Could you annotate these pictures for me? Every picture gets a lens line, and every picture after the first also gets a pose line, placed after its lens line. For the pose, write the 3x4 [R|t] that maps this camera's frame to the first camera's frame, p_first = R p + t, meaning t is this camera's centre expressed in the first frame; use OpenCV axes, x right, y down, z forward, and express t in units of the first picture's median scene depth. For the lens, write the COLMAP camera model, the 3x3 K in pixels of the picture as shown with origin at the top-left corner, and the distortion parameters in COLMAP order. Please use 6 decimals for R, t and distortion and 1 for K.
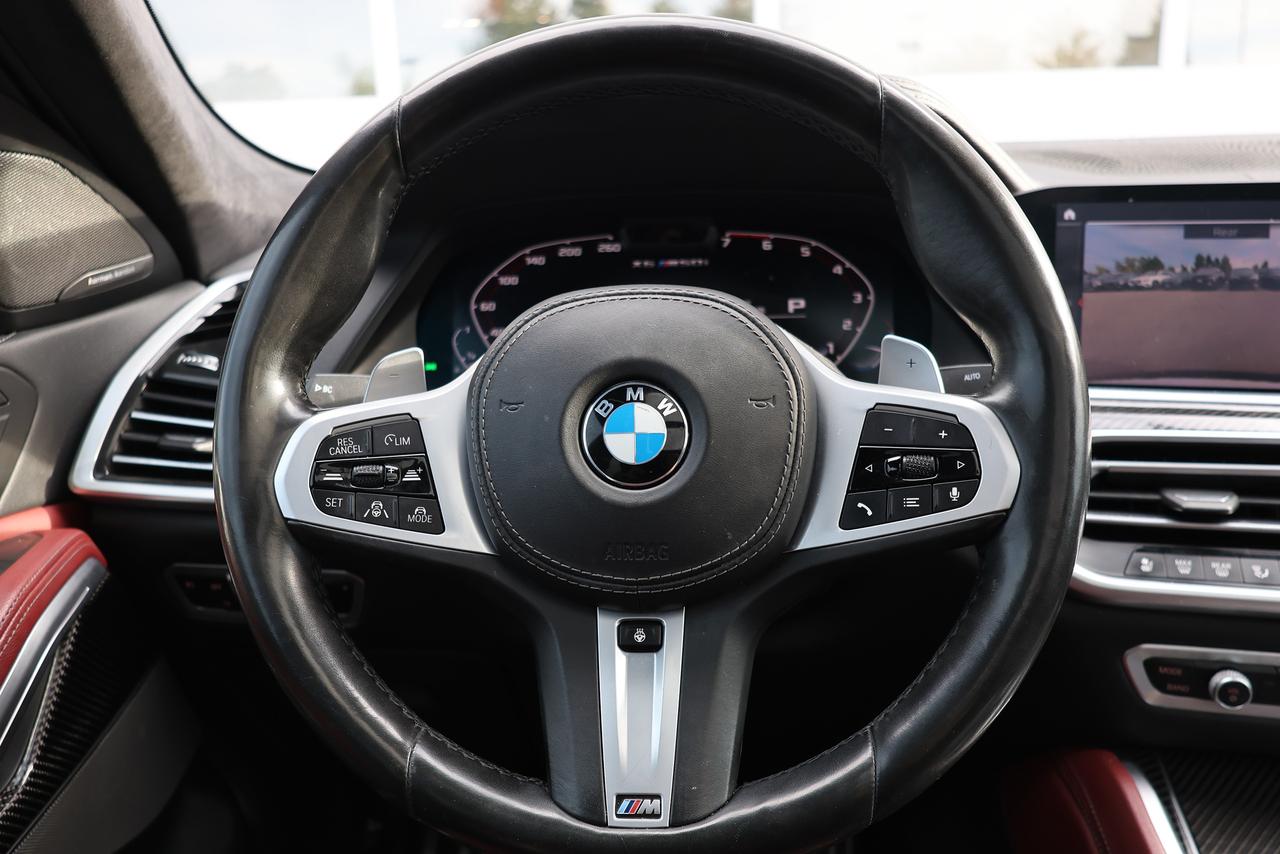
lens RADIAL K [[1061.8, 0, 640.0], [0, 1061.8, 427.0], [0, 0, 1]] dist [0.000124, 0.004151]
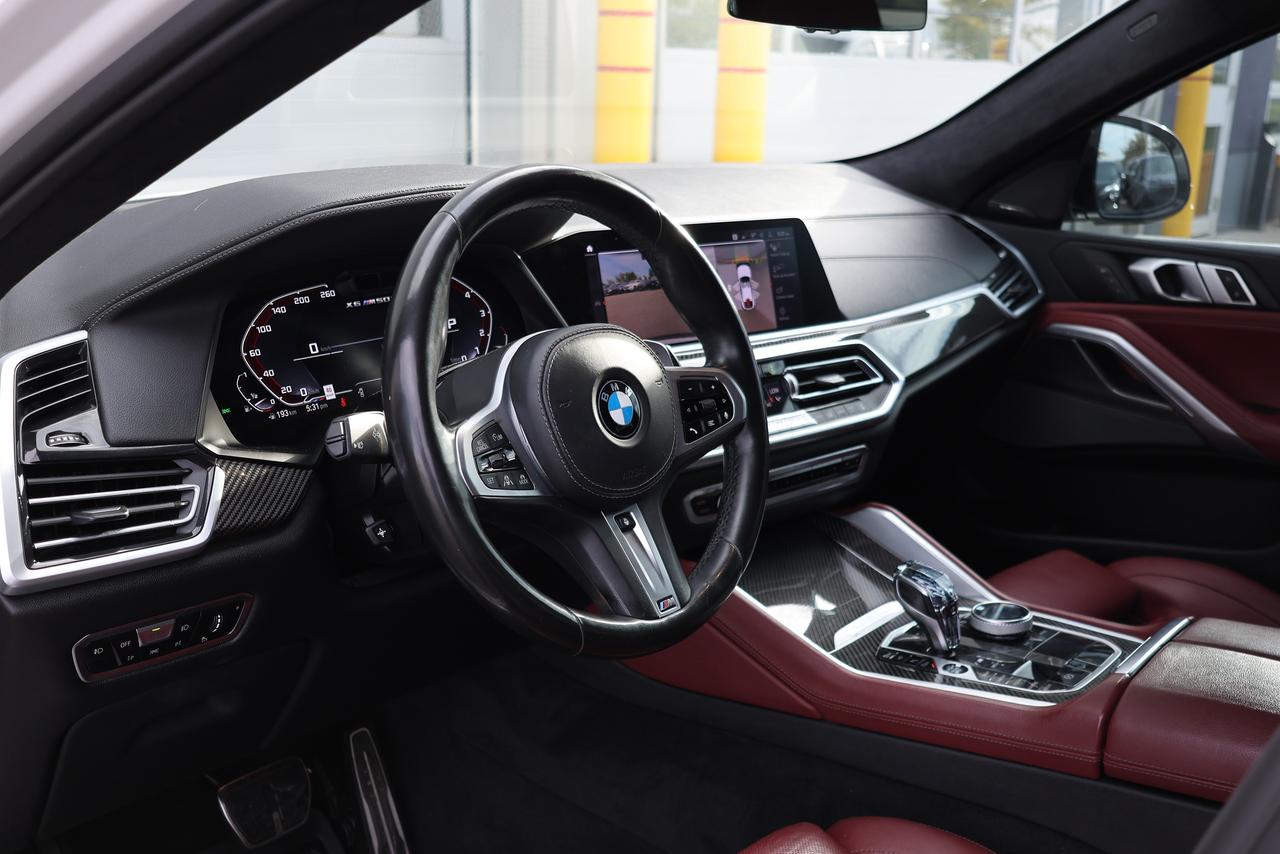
lens RADIAL K [[1318.2, 0, 640.0], [0, 1318.2, 427.0], [0, 0, 1]] dist [0.107641, 0.004707]
pose [[0.586558, -0.174556, 0.790873, -1.663590], [0.161081, 0.982133, 0.097303, -0.165541], [-0.793727, 0.070321, 0.604195, -0.354914]]
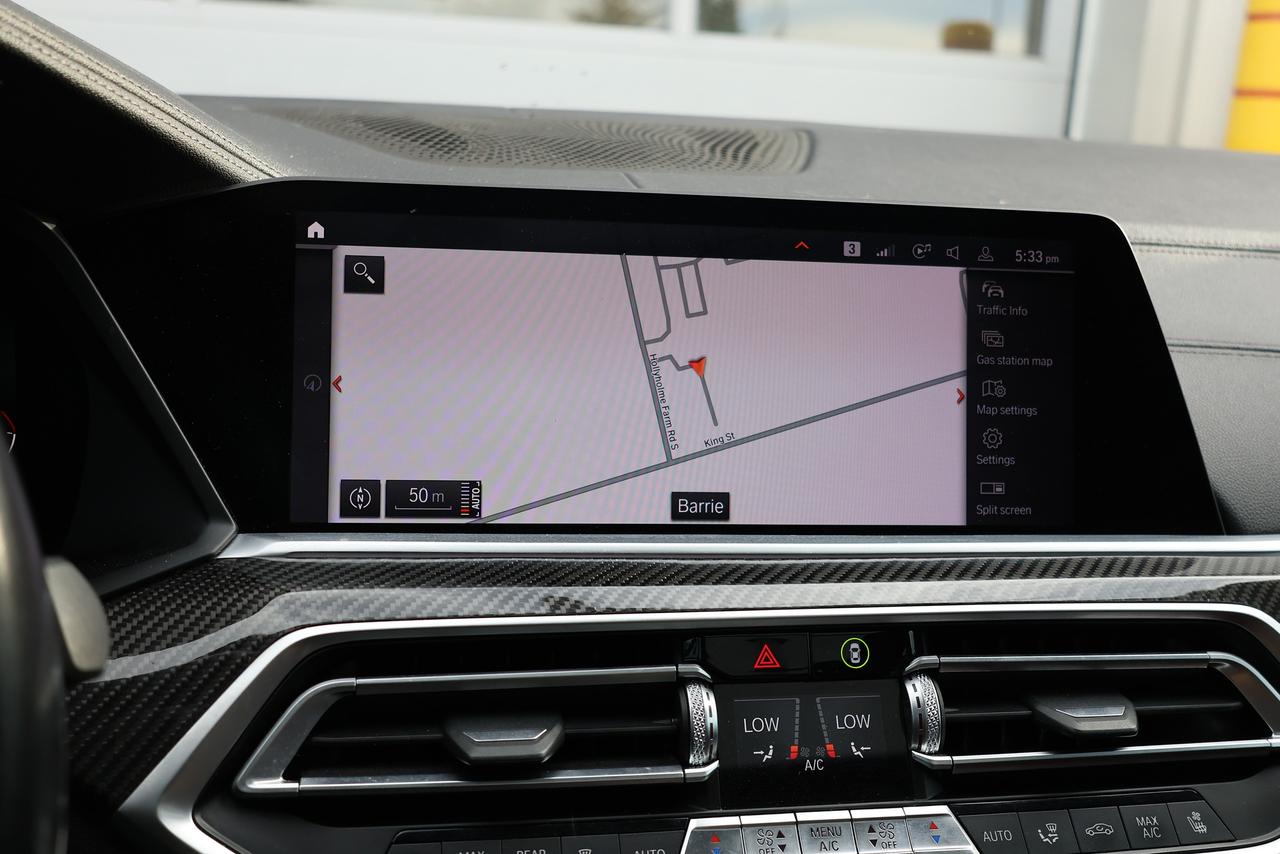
lens RADIAL K [[1284.3, 0, 640.0], [0, 1284.3, 427.0], [0, 0, 1]] dist [0.010185, 0.025000]
pose [[0.922366, -0.023115, 0.385624, 0.415764], [0.026056, 0.999658, -0.002400, -0.122067], [-0.385437, 0.012261, 0.922653, 0.404816]]
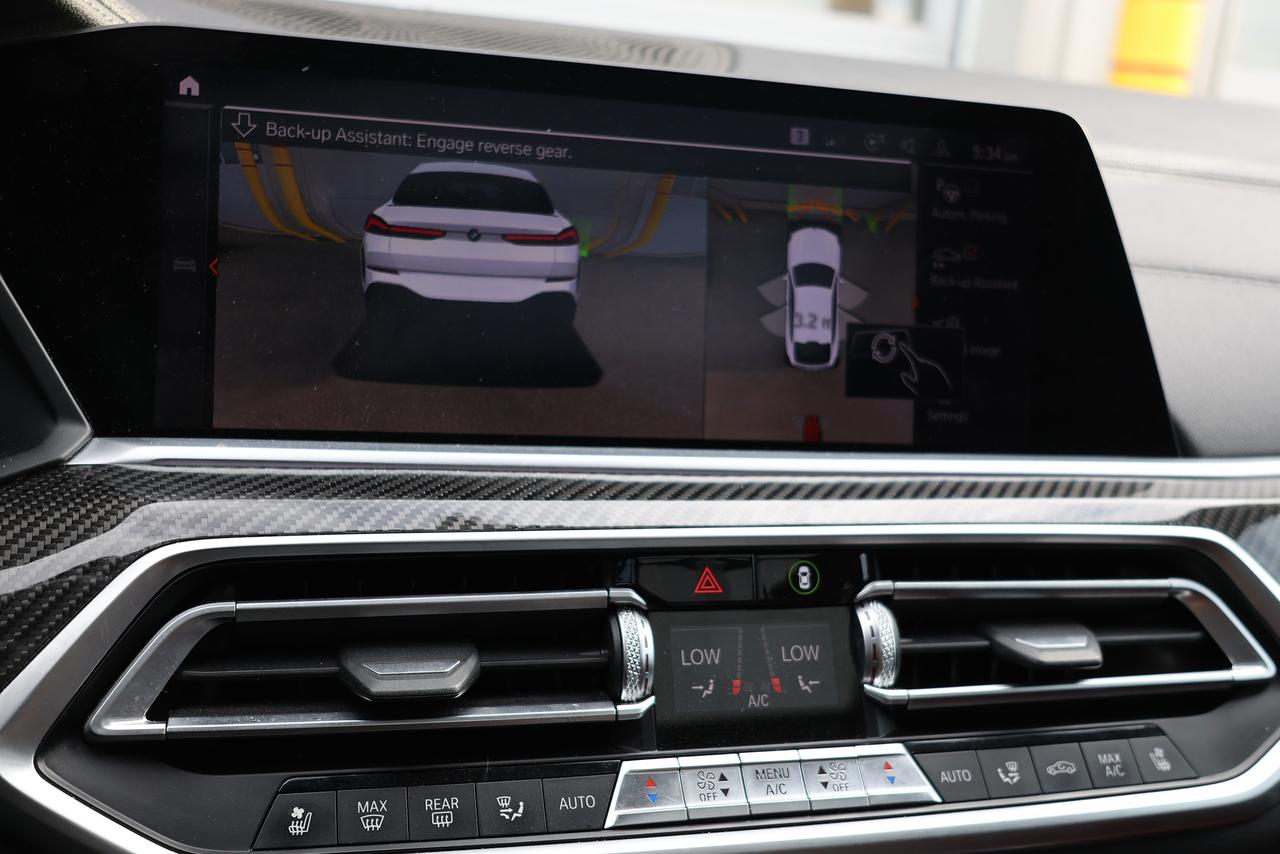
lens RADIAL K [[1289.1, 0, 640.0], [0, 1289.1, 427.0], [0, 0, 1]] dist [0.007924, 0.028806]
pose [[0.879820, -0.019799, 0.474895, 0.423475], [0.011308, 0.999721, 0.020730, -0.072494], [-0.475173, -0.012869, 0.879798, 0.520019]]
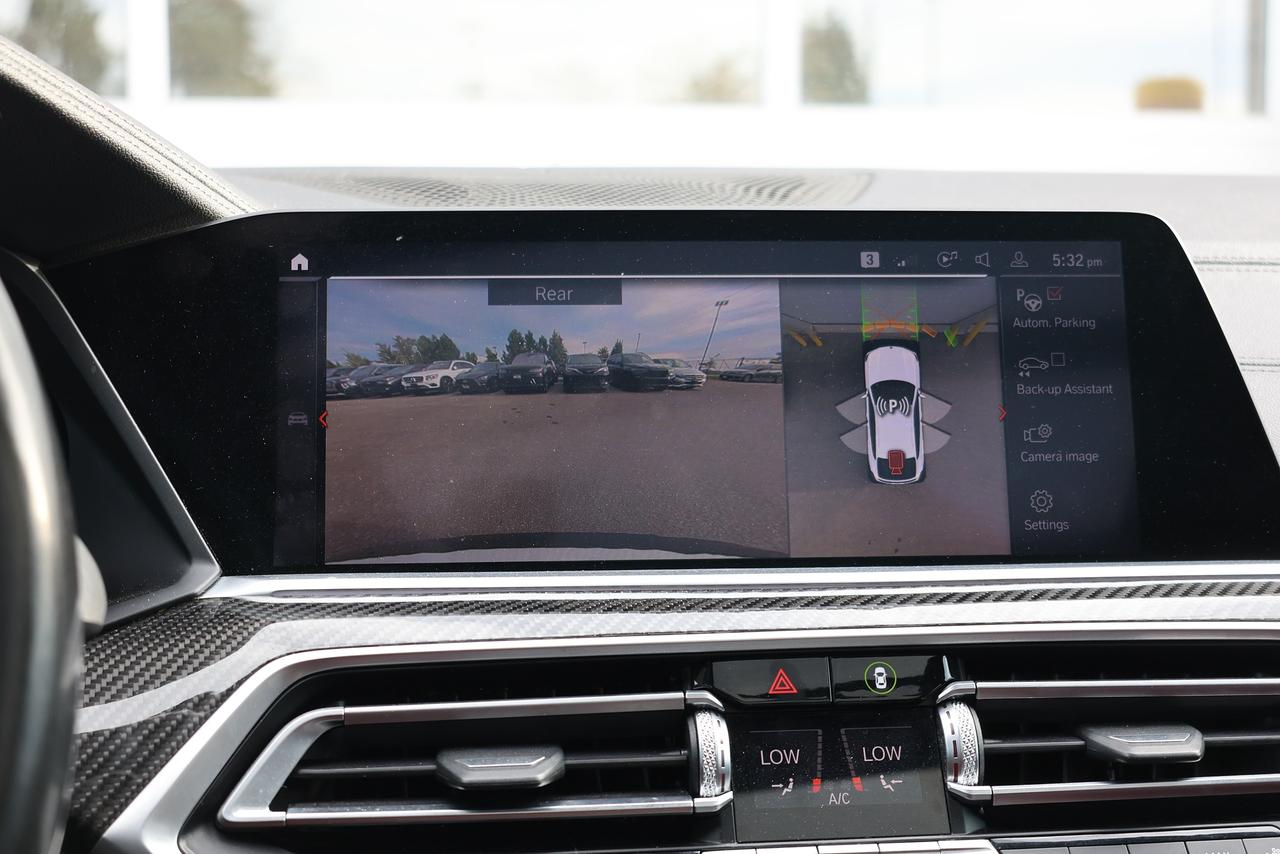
lens RADIAL K [[1810.6, 0, 640.0], [0, 1810.6, 427.0], [0, 0, 1]] dist [0.022431, -0.006720]
pose [[0.946439, -0.012151, 0.322653, 0.375228], [0.060008, 0.988501, -0.138795, 0.038383], [-0.317257, 0.150723, 0.936286, 0.097439]]
